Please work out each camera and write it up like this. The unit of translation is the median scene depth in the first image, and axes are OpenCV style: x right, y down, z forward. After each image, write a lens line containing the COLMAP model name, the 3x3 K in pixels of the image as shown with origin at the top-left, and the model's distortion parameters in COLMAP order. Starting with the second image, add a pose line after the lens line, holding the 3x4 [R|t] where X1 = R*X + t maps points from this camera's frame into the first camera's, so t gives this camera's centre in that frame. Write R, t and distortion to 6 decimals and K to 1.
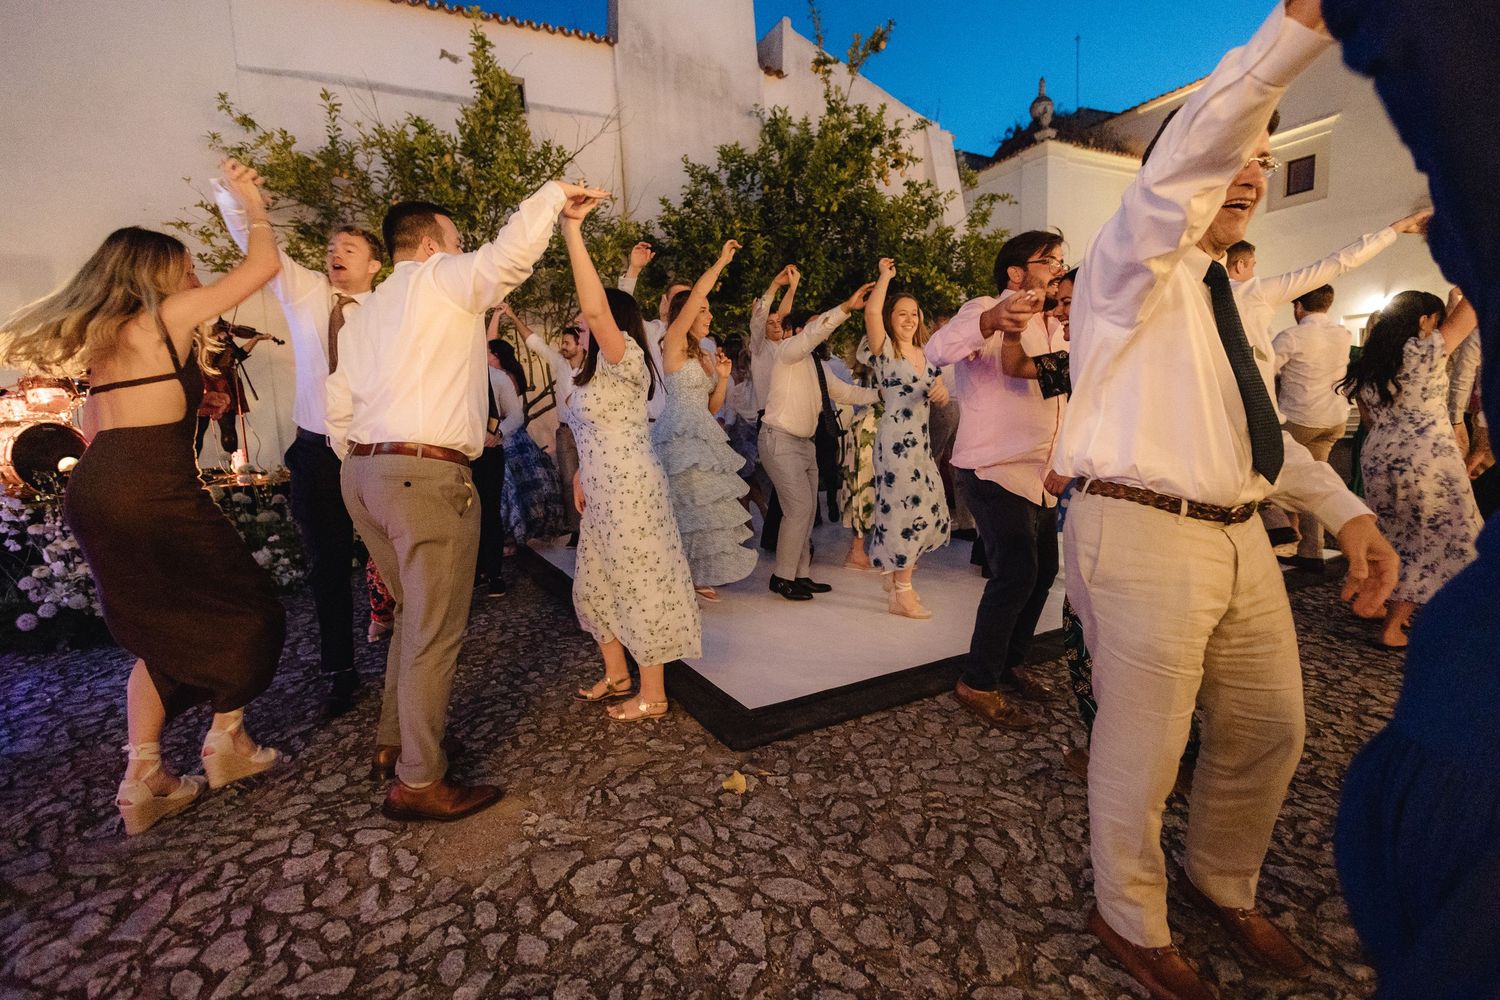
lens RADIAL K [[687.2, 0, 755.4], [0, 687.2, 498.8], [0, 0, 1]] dist [0.011974, -0.005767]
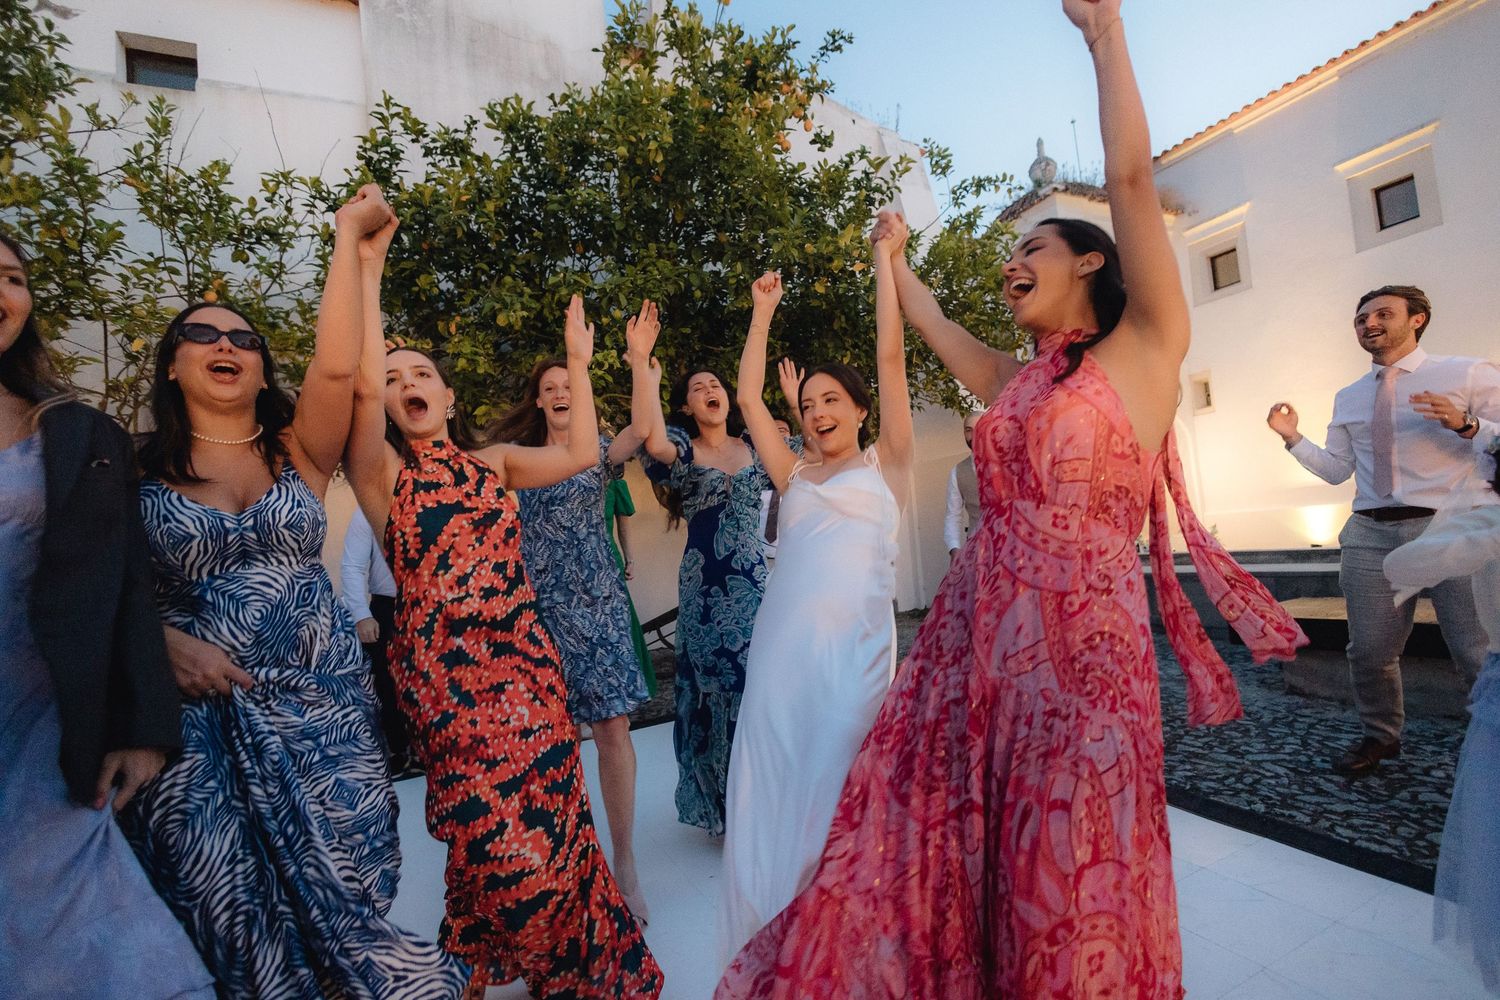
lens RADIAL K [[687.2, 0, 752.2], [0, 687.2, 506.2], [0, 0, 1]] dist [0.011974, -0.005767]
pose [[0.997089, -0.055126, -0.052666, 0.157682], [0.045454, 0.984419, -0.169862, -0.059143], [0.061209, 0.166974, 0.984060, 0.427931]]
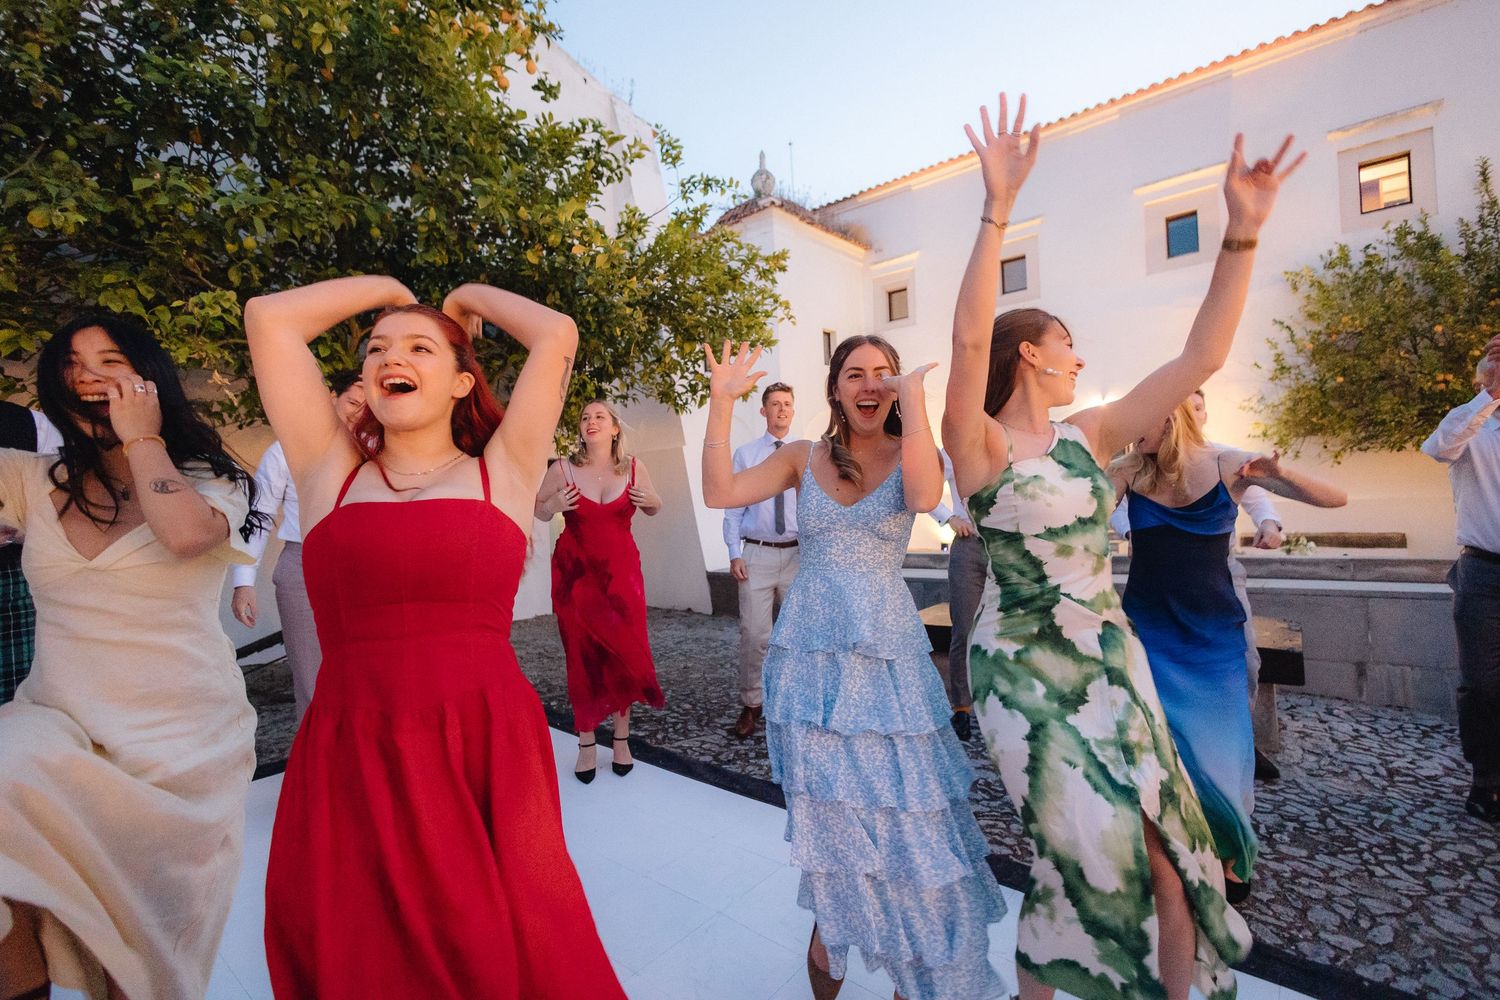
lens RADIAL K [[687.2, 0, 749.8], [0, 687.2, 501.2], [0, 0, 1]] dist [0.011974, -0.005767]
pose [[0.934721, 0.003145, 0.355368, 0.161699], [0.042847, 0.991669, -0.121477, -0.081147], [-0.352790, 0.128774, 0.926799, 0.454913]]
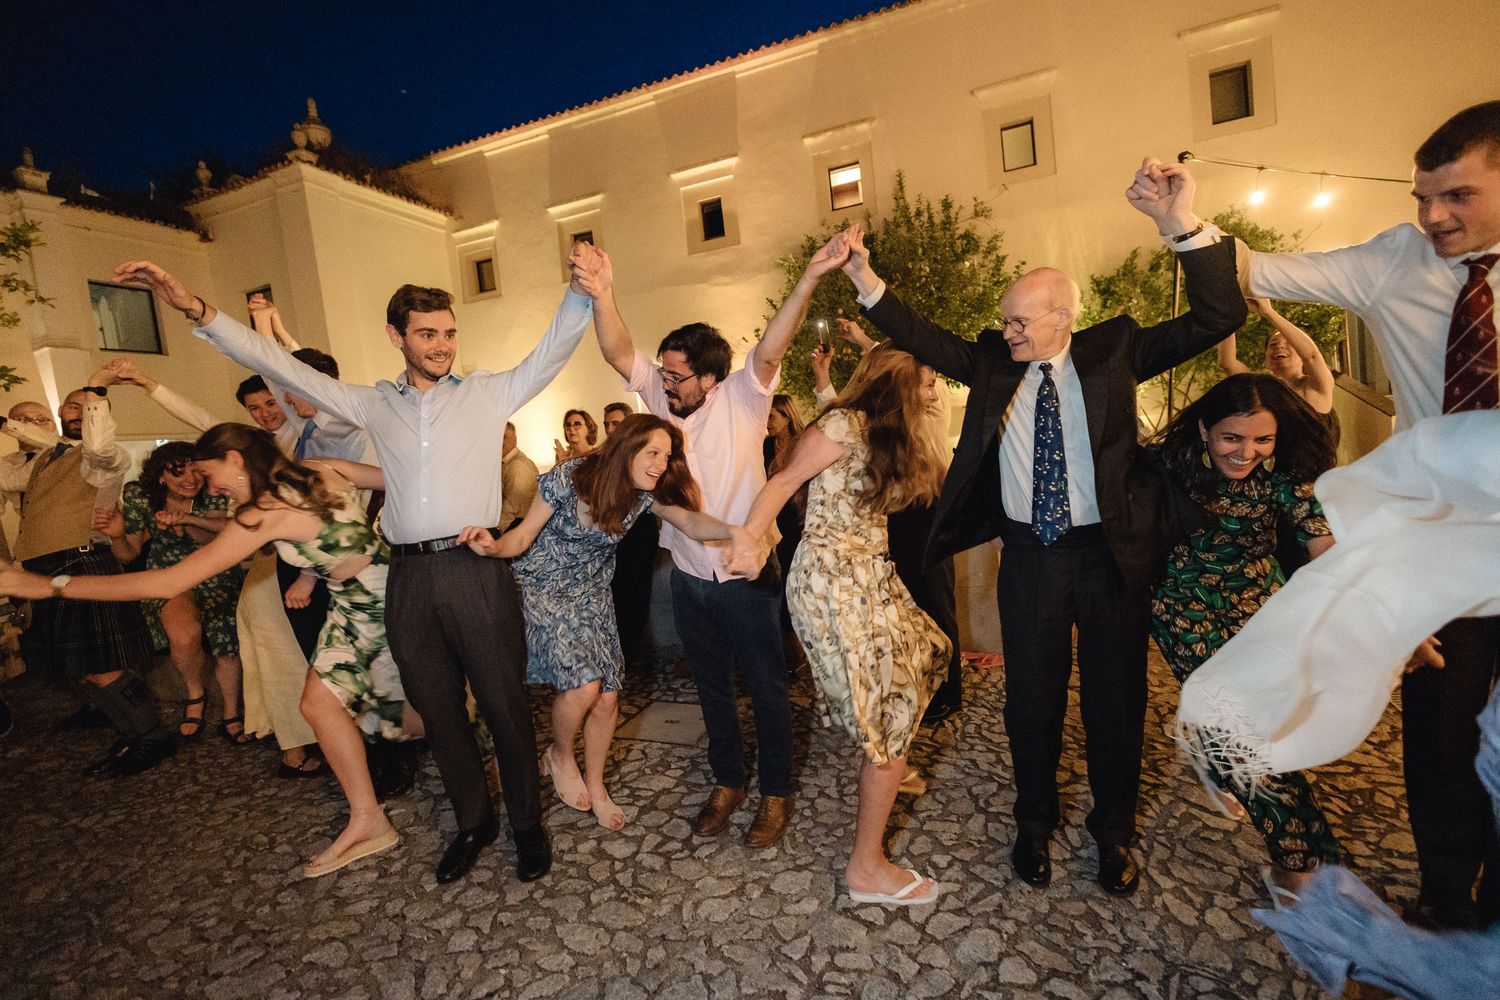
lens RADIAL K [[687.2, 0, 750.4], [0, 687.2, 502.5], [0, 0, 1]] dist [0.011974, -0.005767]
pose [[0.750591, -0.092526, 0.654257, 0.474039], [0.155142, 0.987146, -0.038382, -0.048560], [-0.642296, 0.130312, 0.755297, 0.229824]]
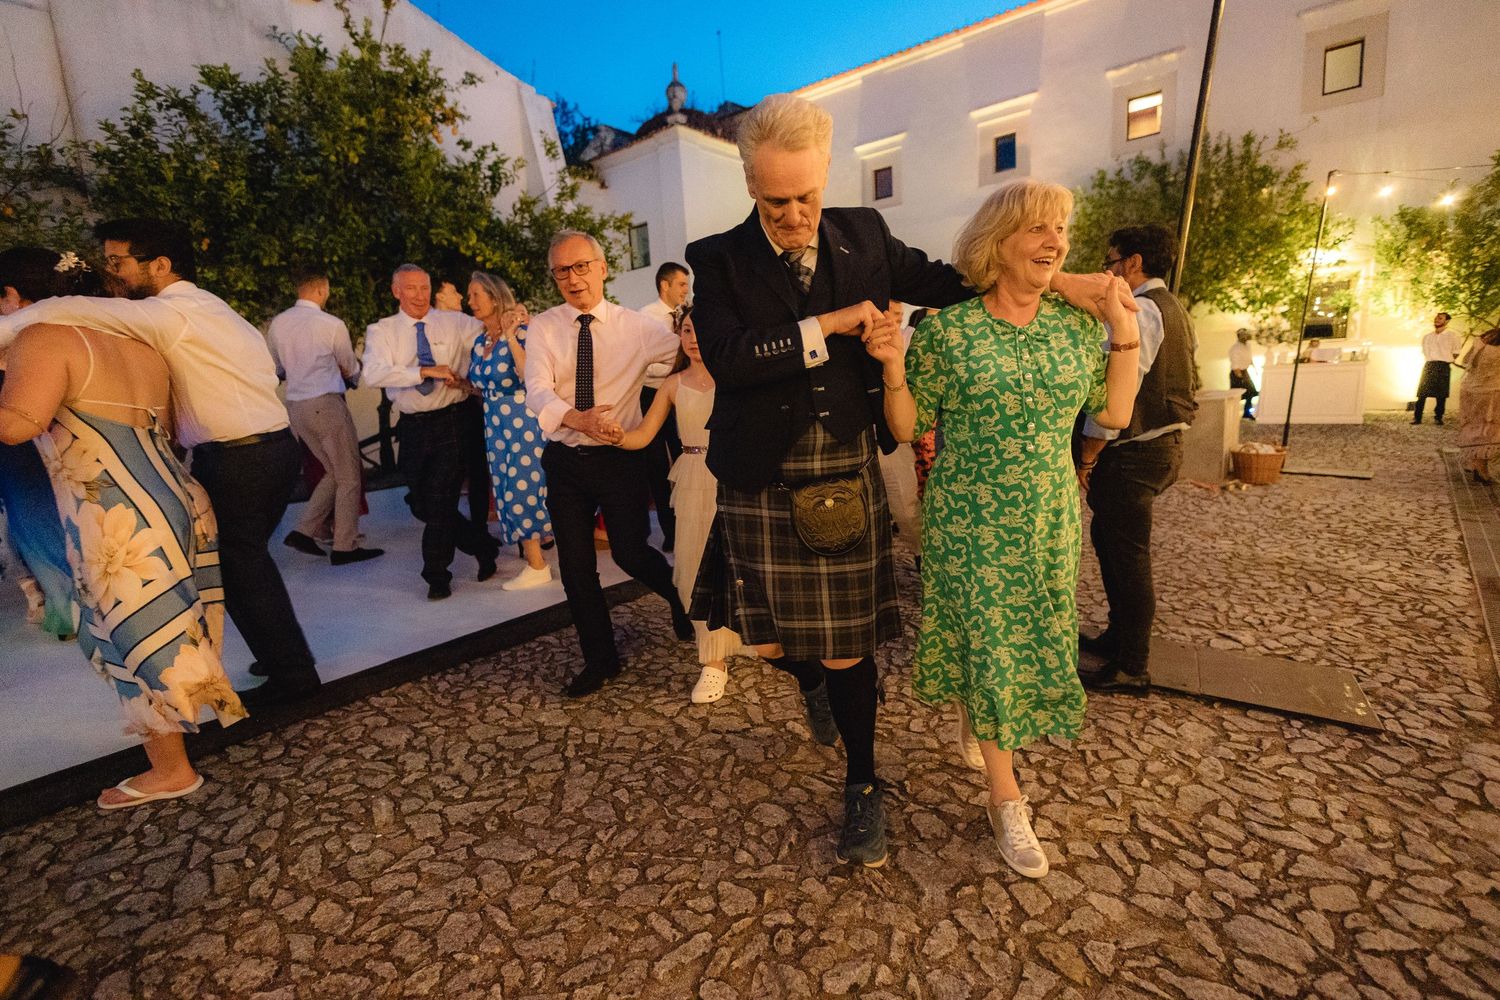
lens RADIAL K [[687.2, 0, 753.3], [0, 687.2, 500.0], [0, 0, 1]] dist [0.011974, -0.005767]
pose [[0.920248, -0.080301, 0.383008, 0.165106], [0.068714, 0.996672, 0.043864, -0.001822], [-0.385255, -0.014048, 0.922703, 0.005317]]
